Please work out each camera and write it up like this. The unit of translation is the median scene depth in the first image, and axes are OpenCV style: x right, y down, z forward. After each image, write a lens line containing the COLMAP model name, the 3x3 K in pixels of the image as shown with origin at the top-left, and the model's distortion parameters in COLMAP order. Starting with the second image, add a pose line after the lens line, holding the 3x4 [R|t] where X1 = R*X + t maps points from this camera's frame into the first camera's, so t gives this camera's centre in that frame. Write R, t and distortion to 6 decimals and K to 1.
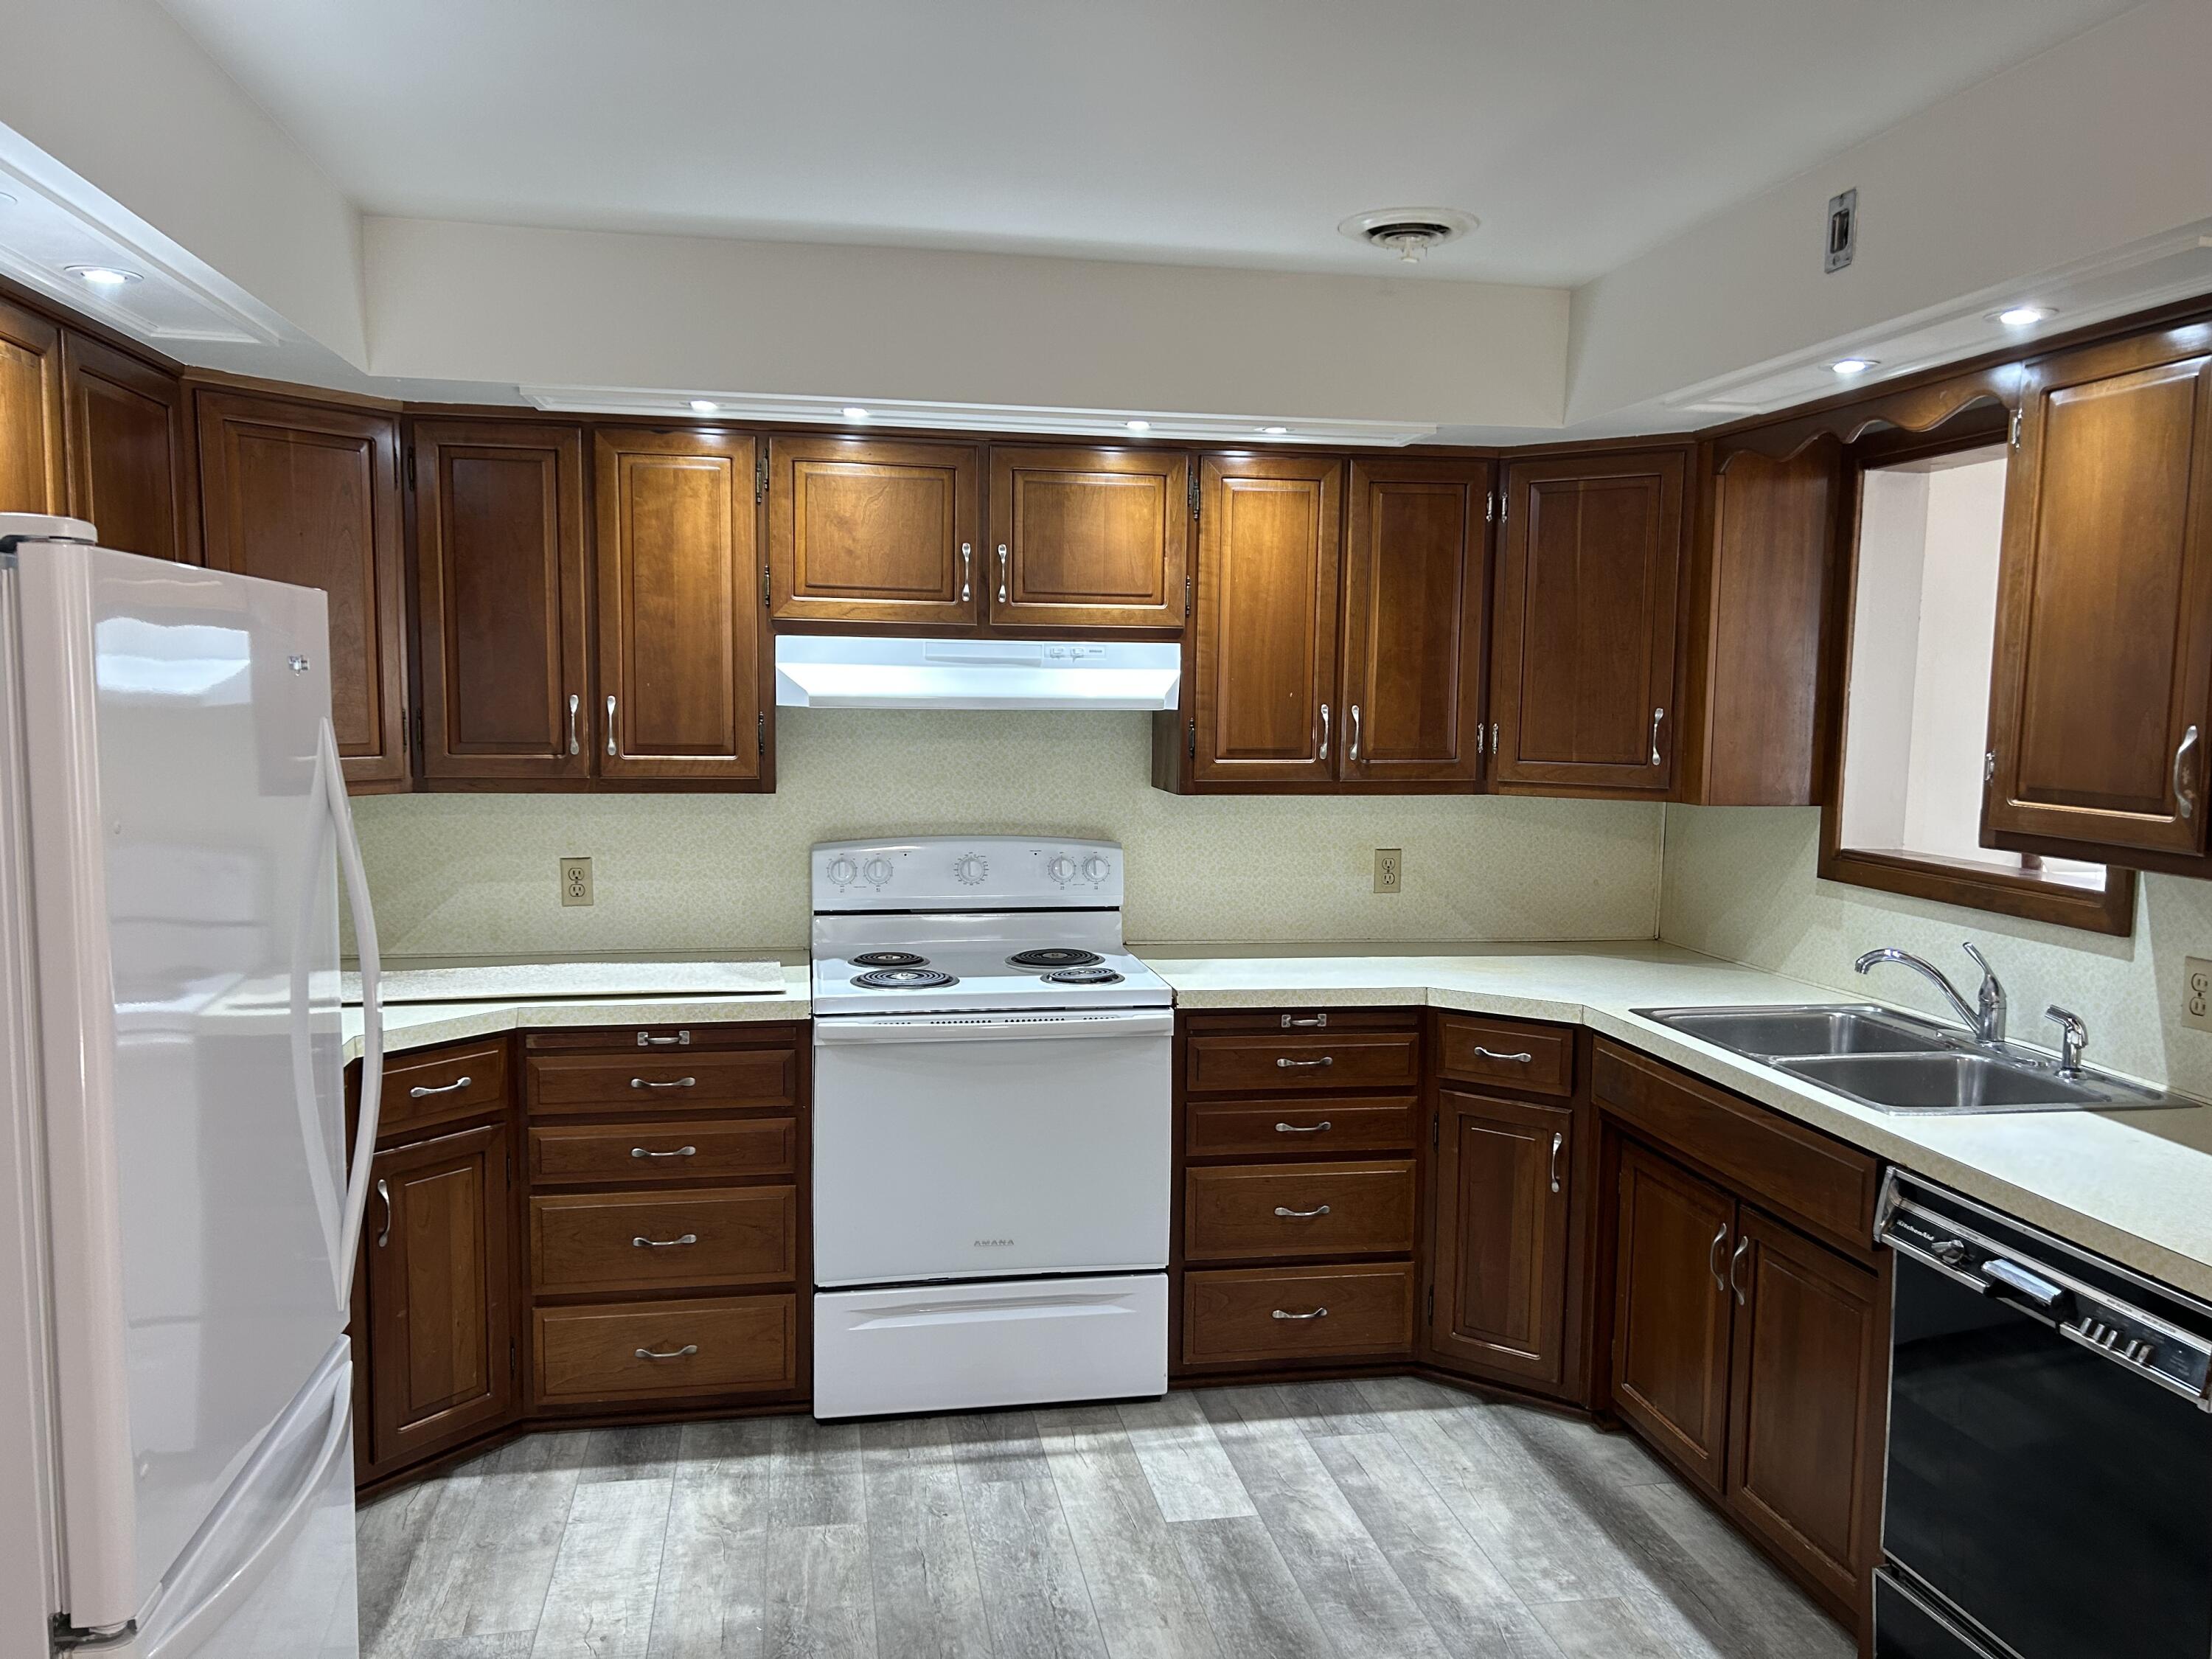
lens RADIAL K [[1643.1, 0, 1087.6], [0, 1643.1, 839.1], [0, 0, 1]] dist [0.071783, -0.072383]
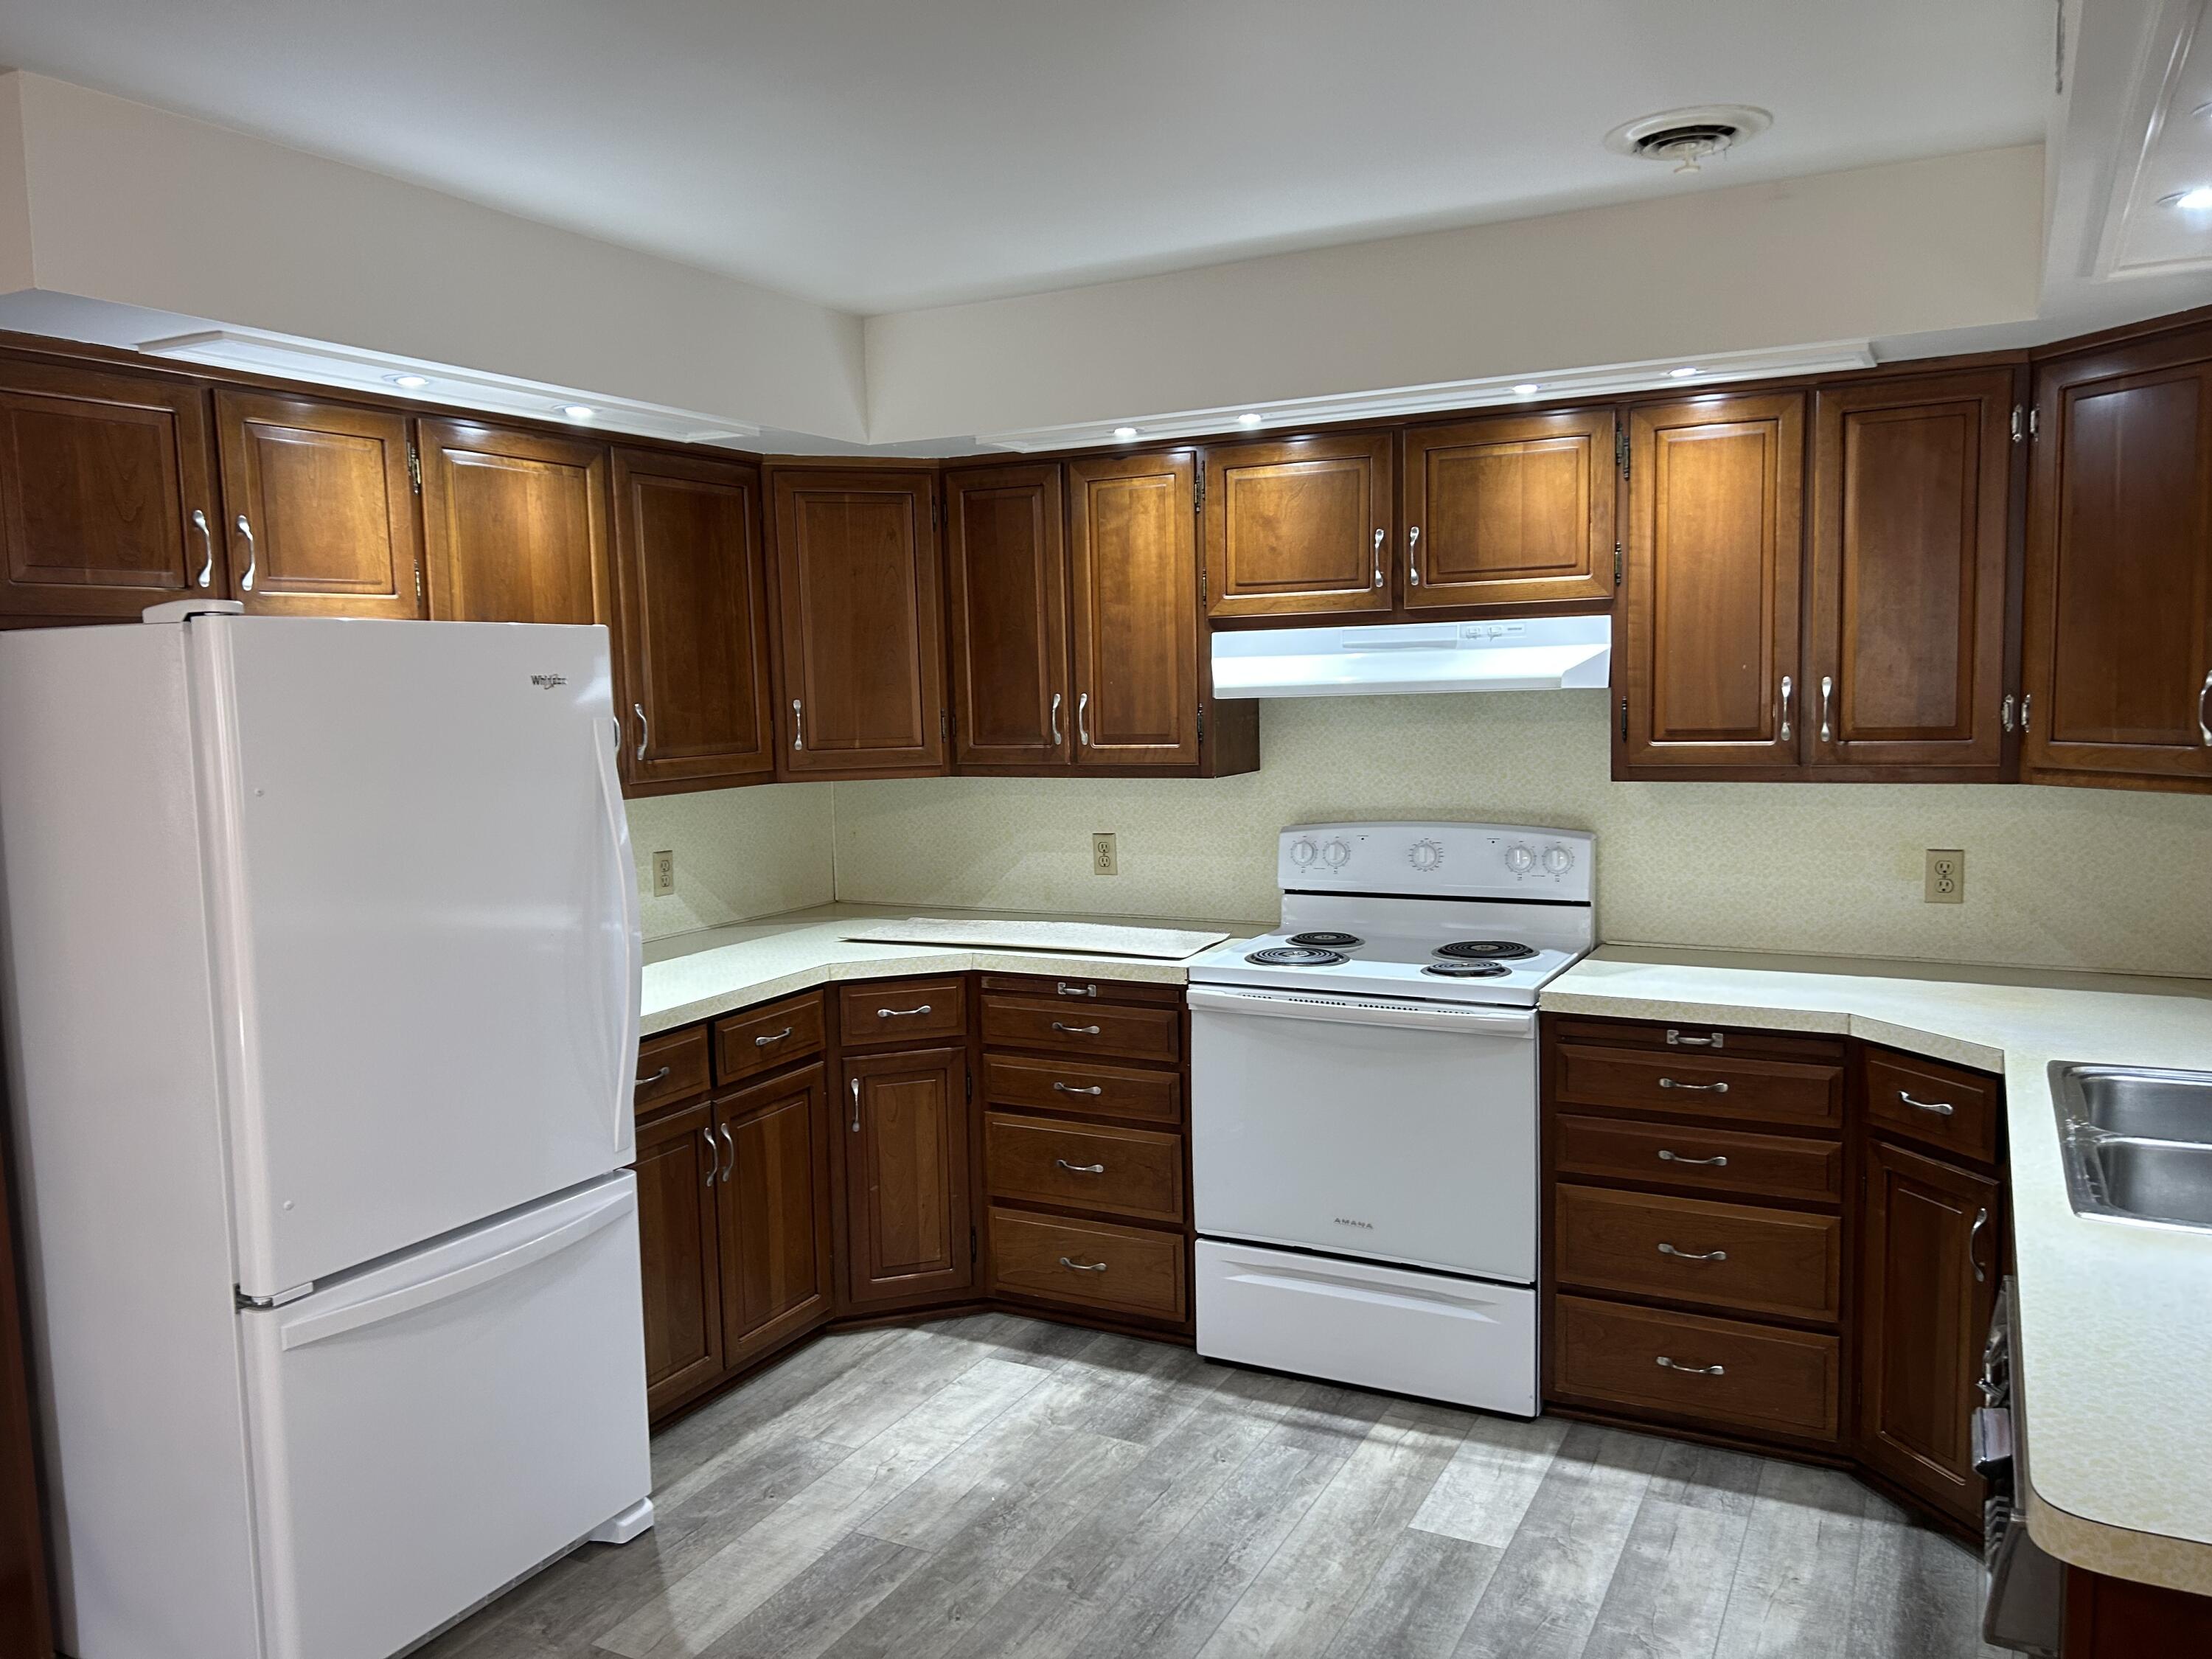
lens RADIAL K [[1643.1, 0, 1087.6], [0, 1643.1, 839.1], [0, 0, 1]] dist [0.071783, -0.072383]
pose [[0.789924, 0.027679, -0.612580, 0.418572], [-0.020313, 0.999614, 0.018972, -0.006827], [0.612868, -0.002543, 0.790181, 0.096887]]
